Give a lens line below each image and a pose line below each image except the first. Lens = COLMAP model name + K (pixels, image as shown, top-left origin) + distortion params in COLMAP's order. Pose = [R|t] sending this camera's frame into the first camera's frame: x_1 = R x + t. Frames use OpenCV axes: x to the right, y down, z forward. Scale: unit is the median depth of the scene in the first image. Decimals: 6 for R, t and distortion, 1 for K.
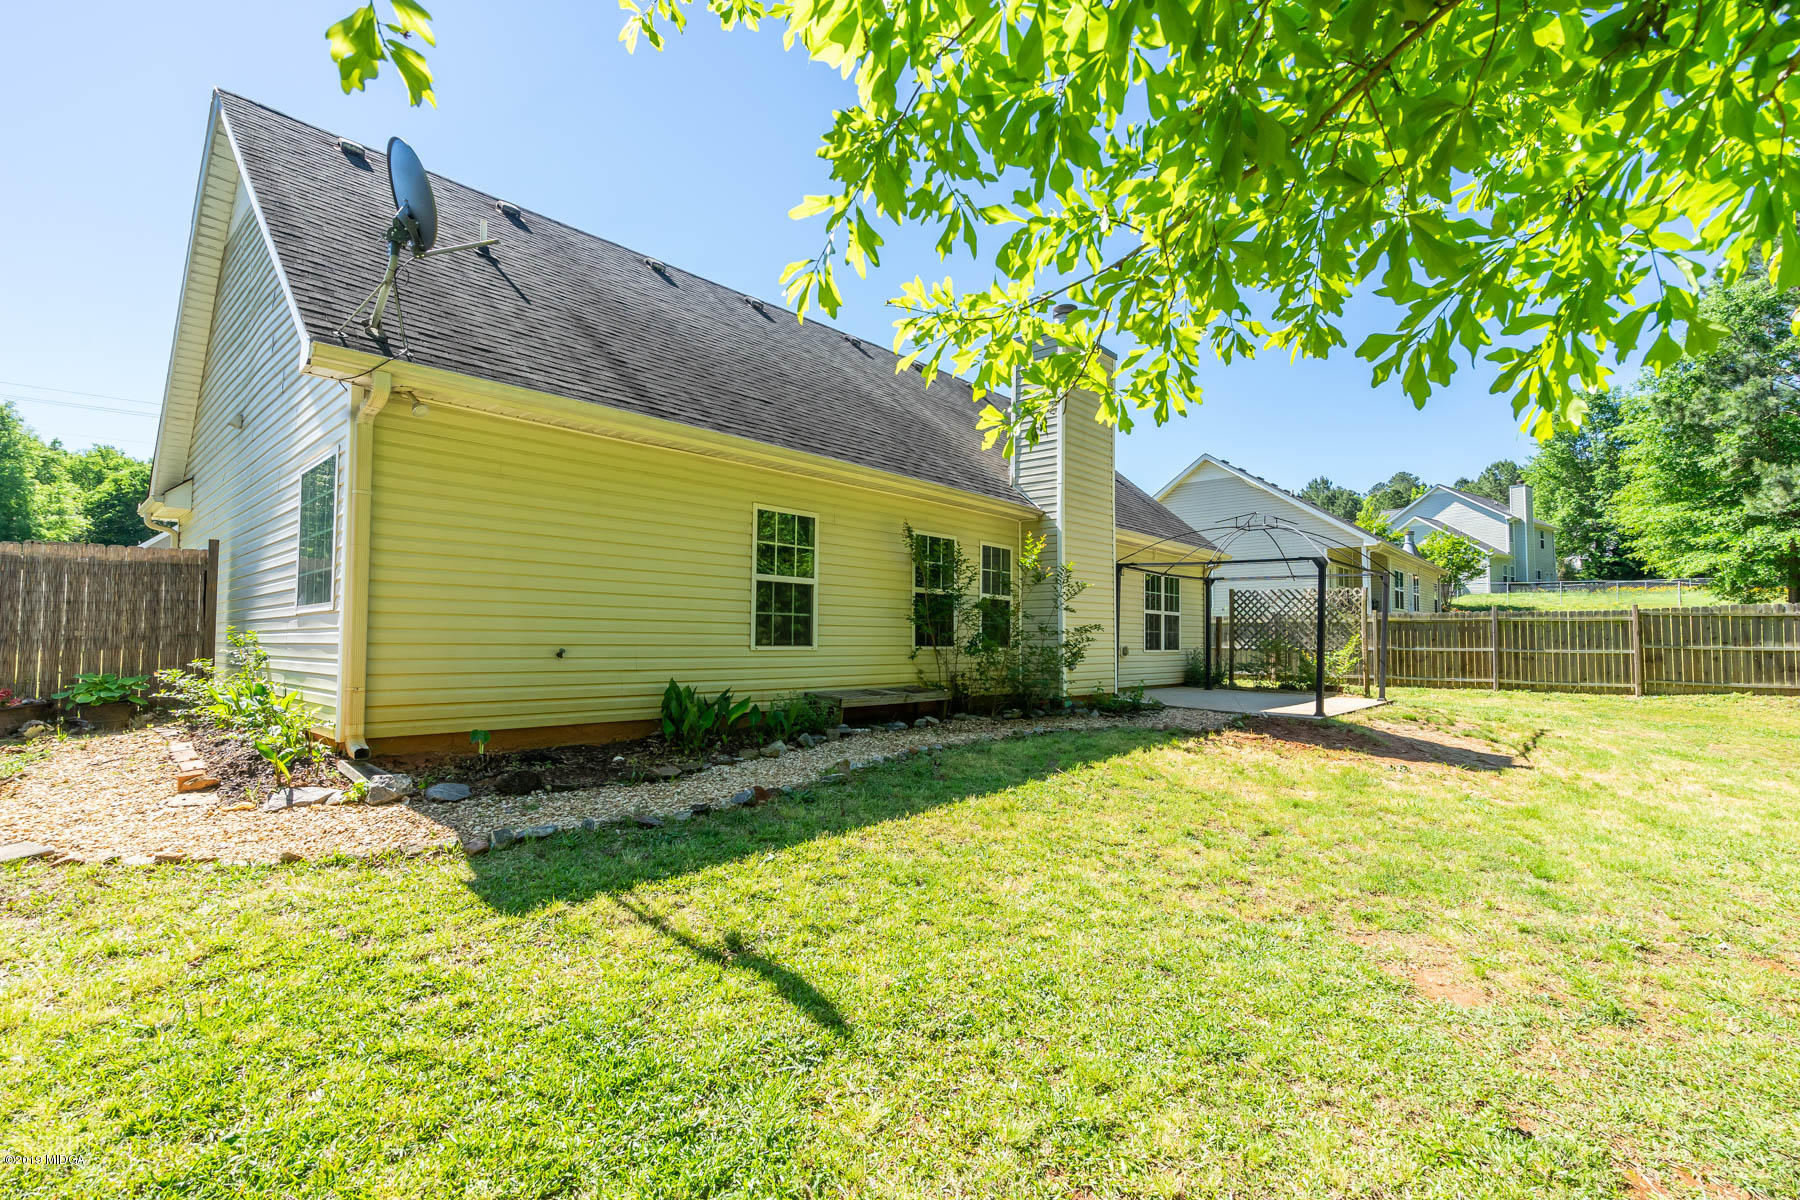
lens RADIAL K [[803.0, 0, 910.1], [0, 803.0, 601.4], [0, 0, 1]] dist [-0.003347, 0.001518]
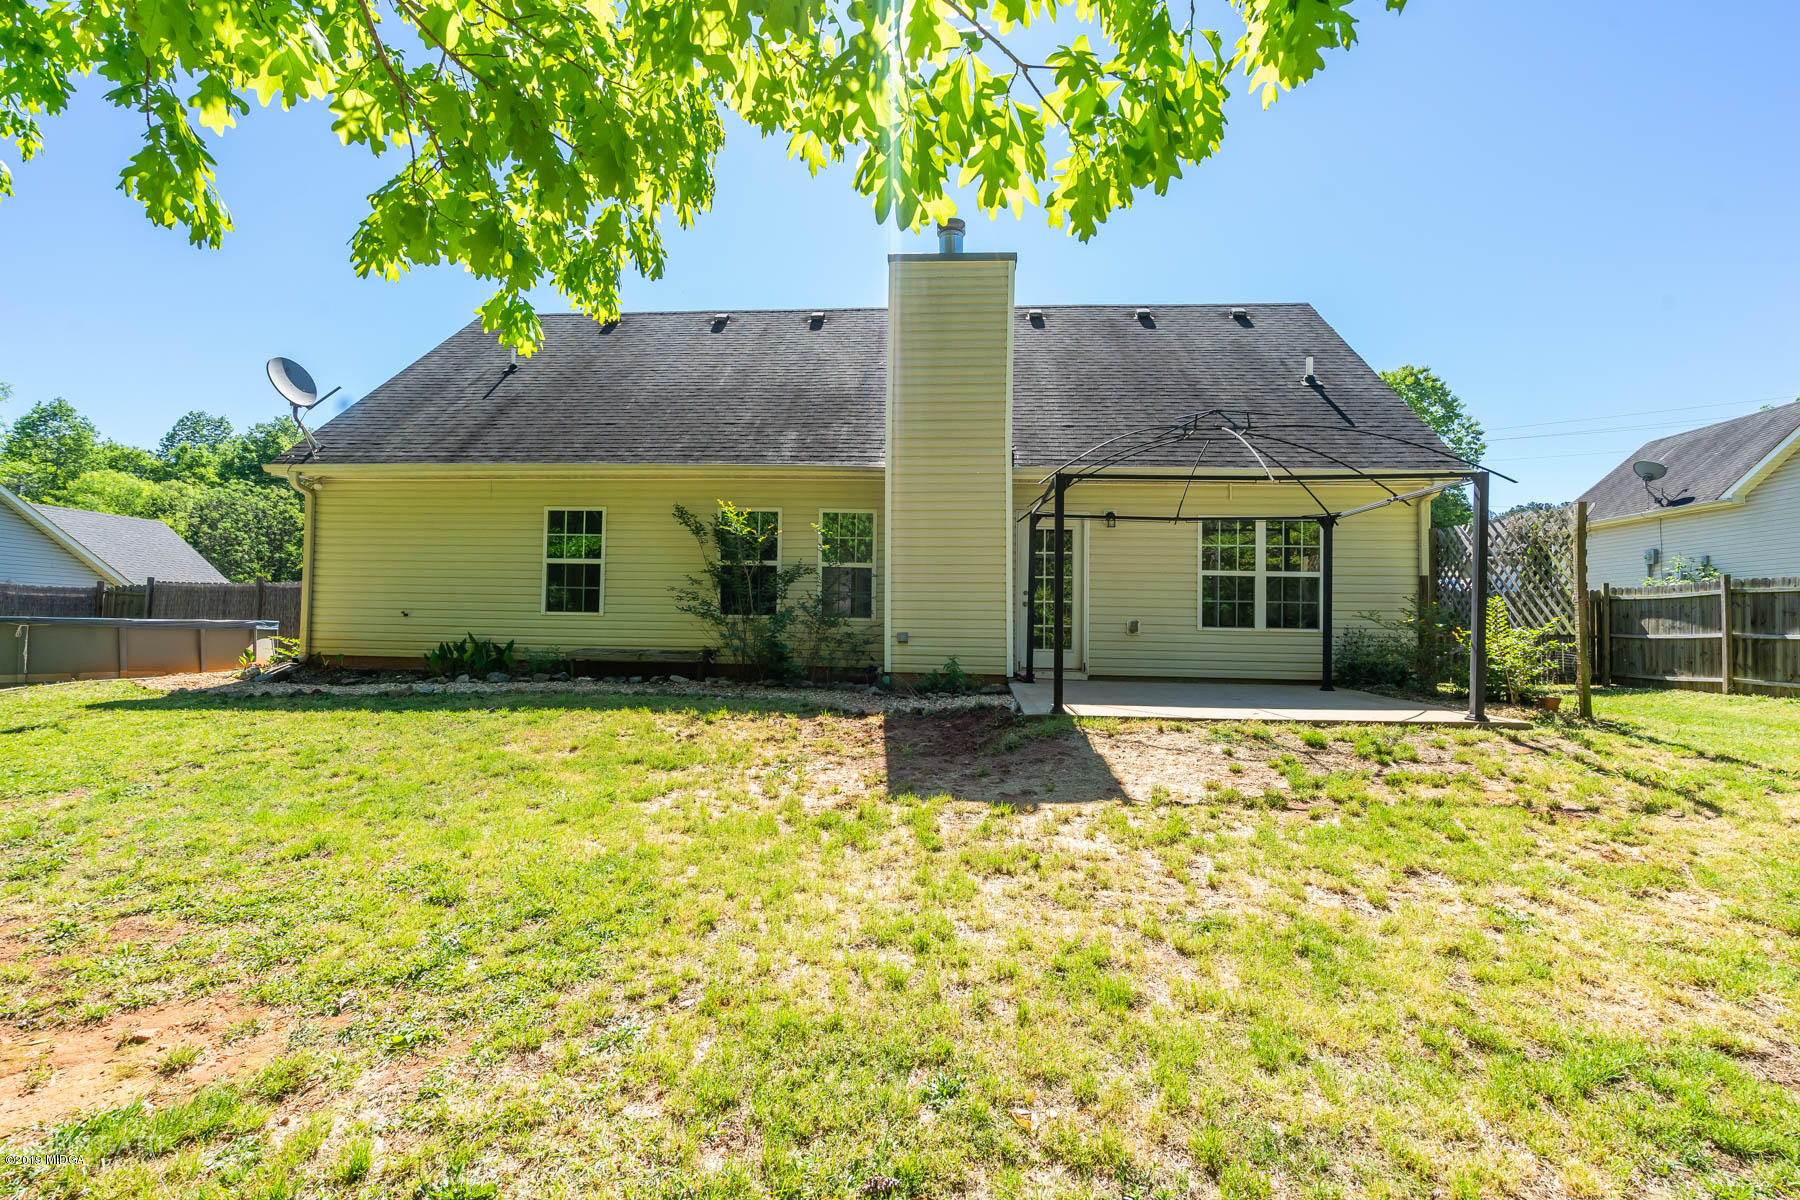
lens RADIAL K [[815.6, 0, 900.0], [0, 815.6, 605.9], [0, 0, 1]] dist [-0.004166, 0.001882]
pose [[0.598932, -0.020603, -0.800535, 1.265736], [0.028239, 0.999591, -0.004598, 0.068600], [0.800302, -0.019852, 0.599268, 0.649794]]
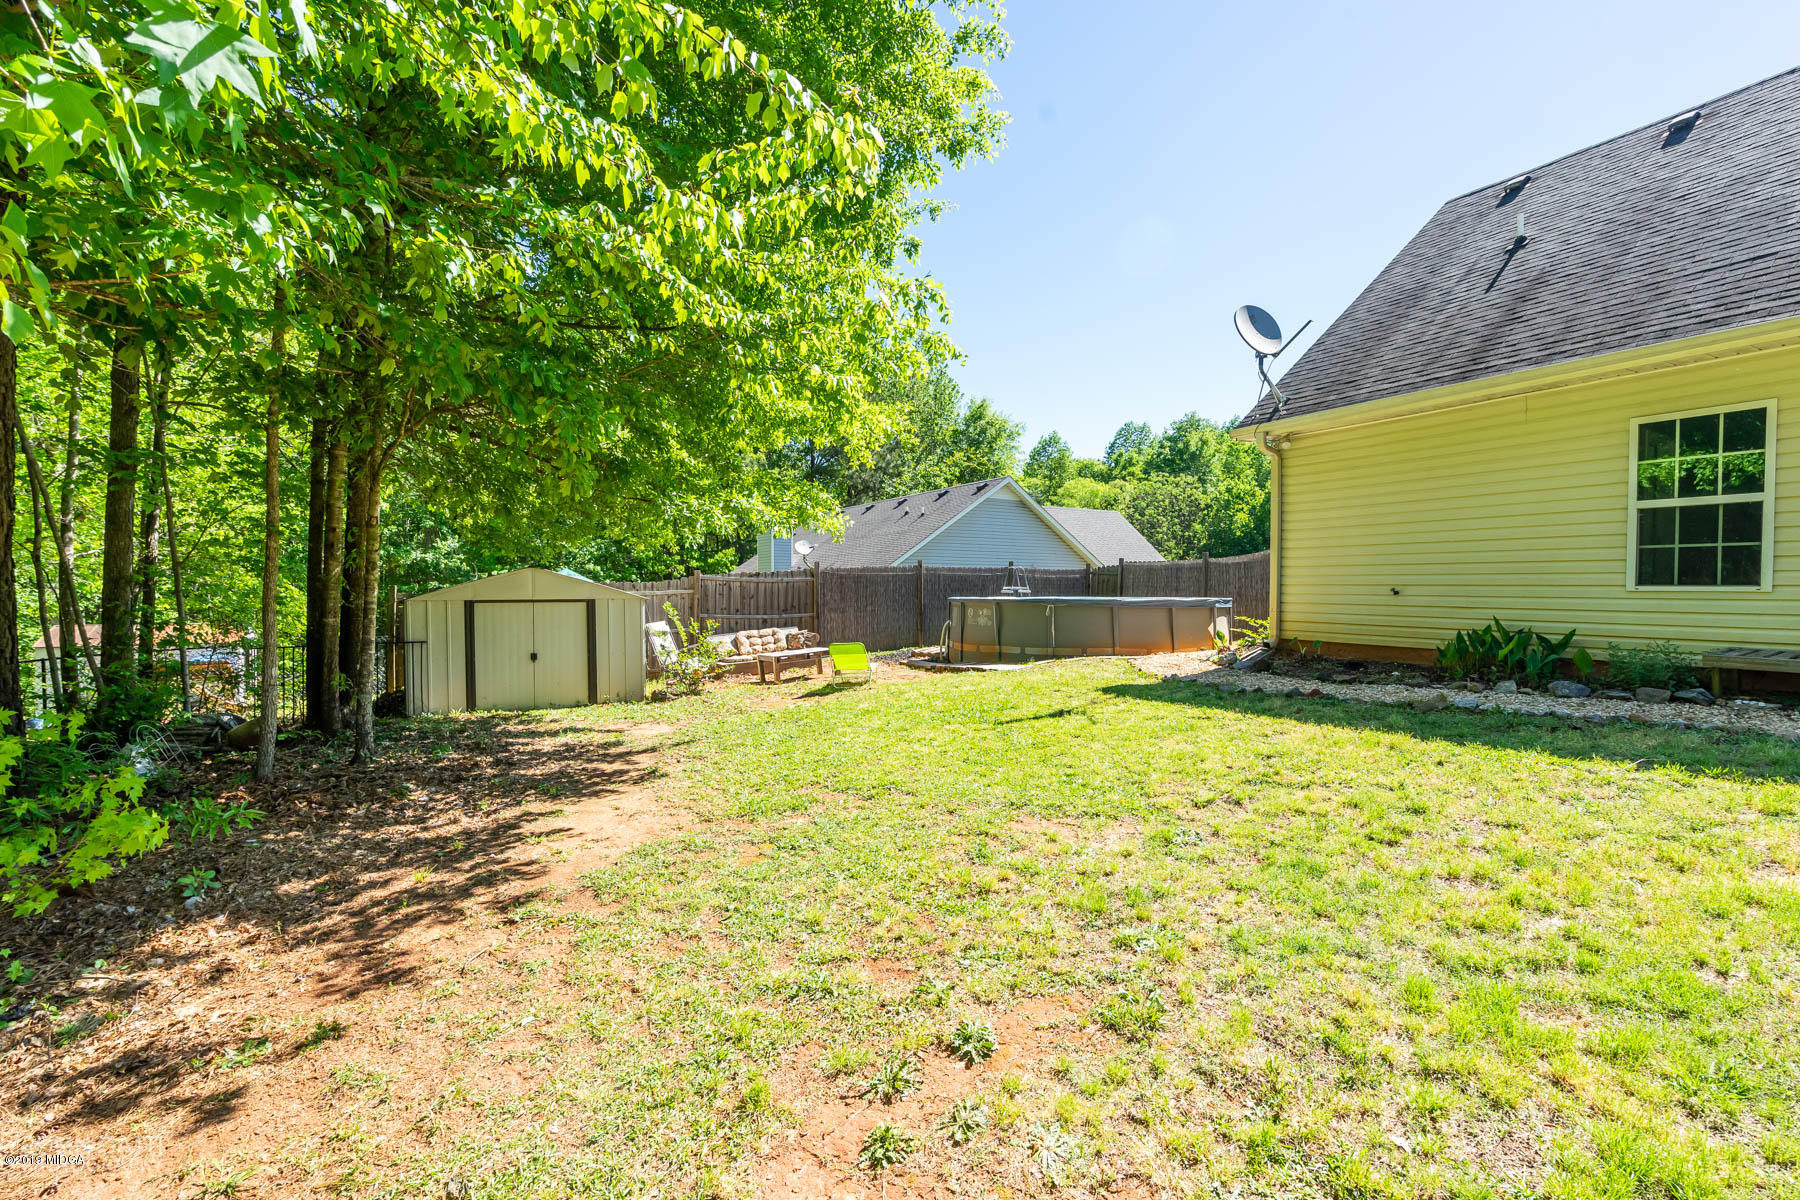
lens RADIAL K [[815.6, 0, 900.0], [0, 815.6, 605.9], [0, 0, 1]] dist [-0.004166, 0.001882]
pose [[-0.337200, 0.012919, -0.941344, 0.883946], [0.041368, 0.999143, -0.001106, 0.044912], [0.940524, -0.039315, -0.337446, 0.551389]]
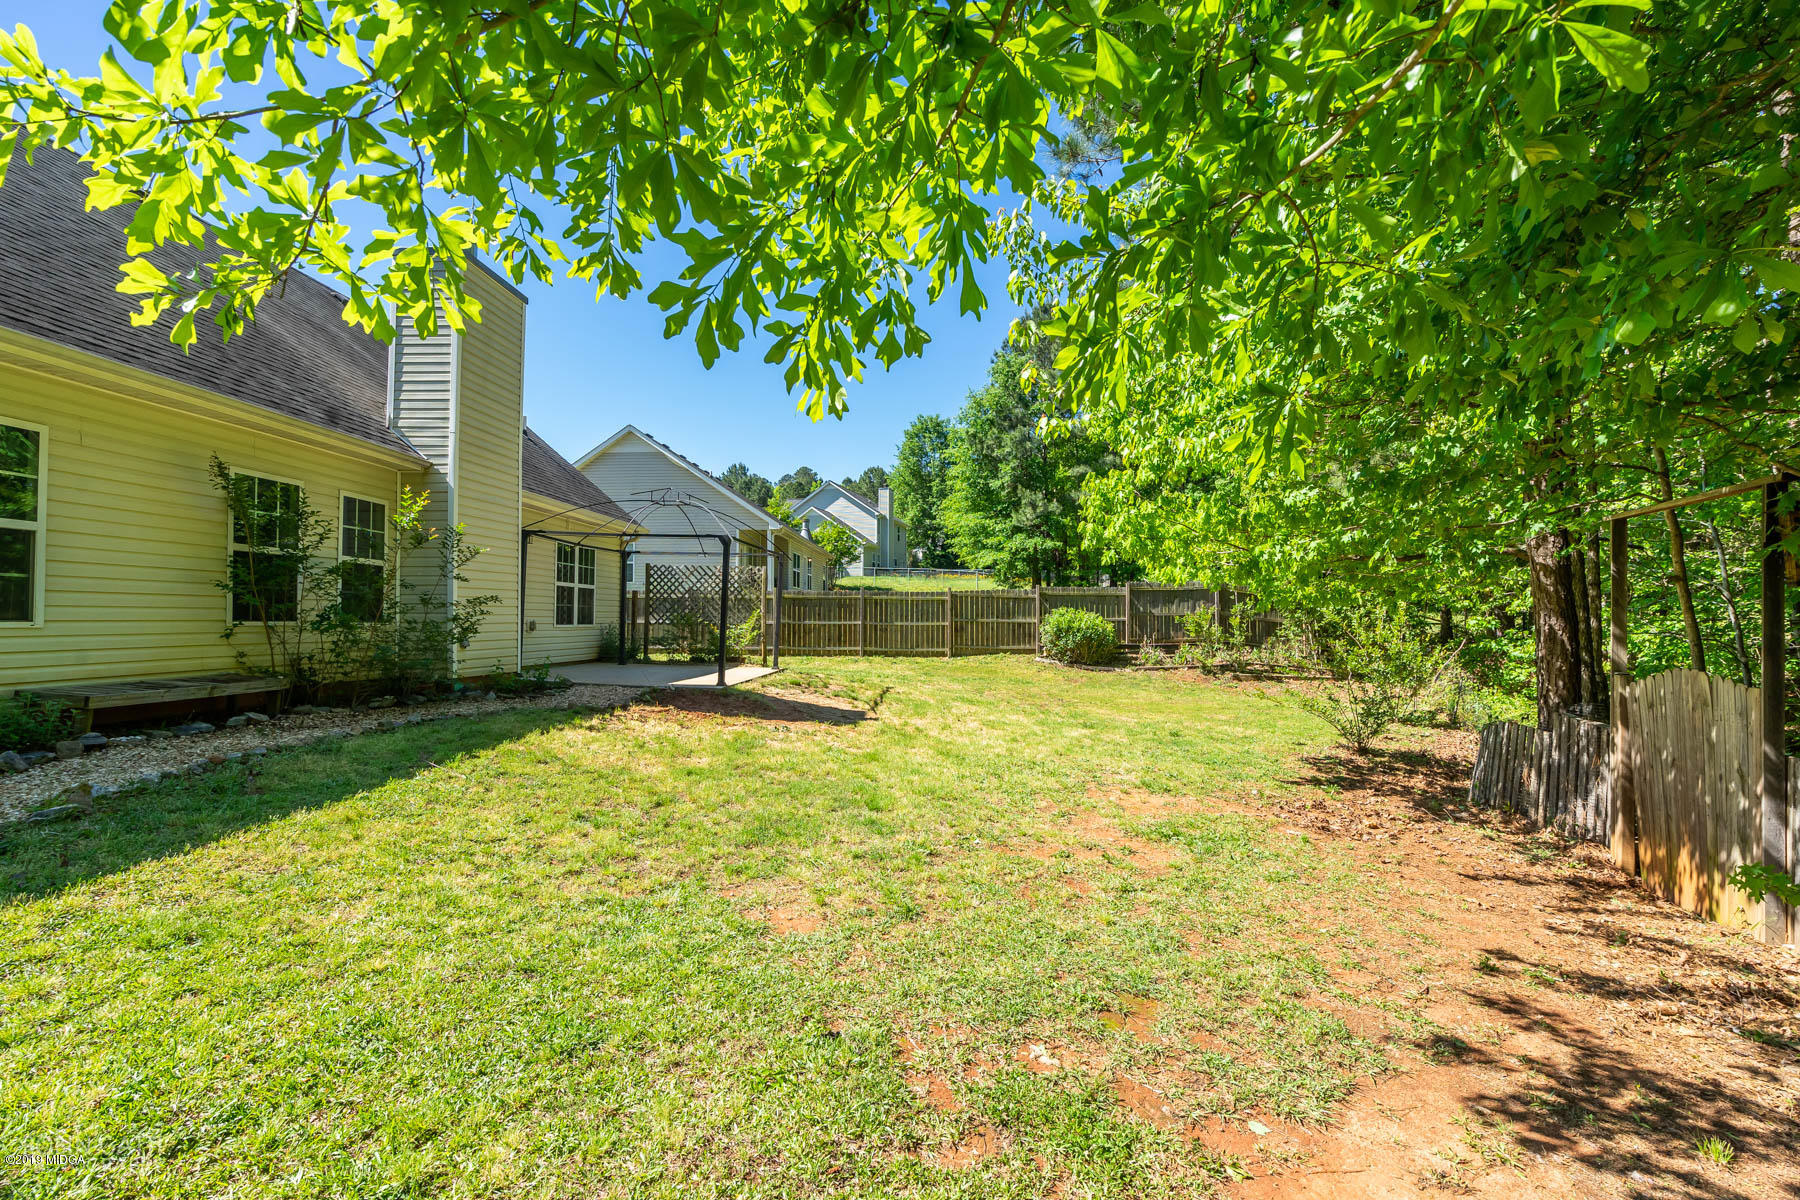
lens RADIAL K [[815.6, 0, 900.0], [0, 815.6, 605.9], [0, 0, 1]] dist [-0.004166, 0.001882]
pose [[0.786090, 0.008172, 0.618058, 0.031174], [-0.031129, 0.999167, 0.026382, 0.001805], [-0.617328, -0.039979, 0.785690, 0.010331]]
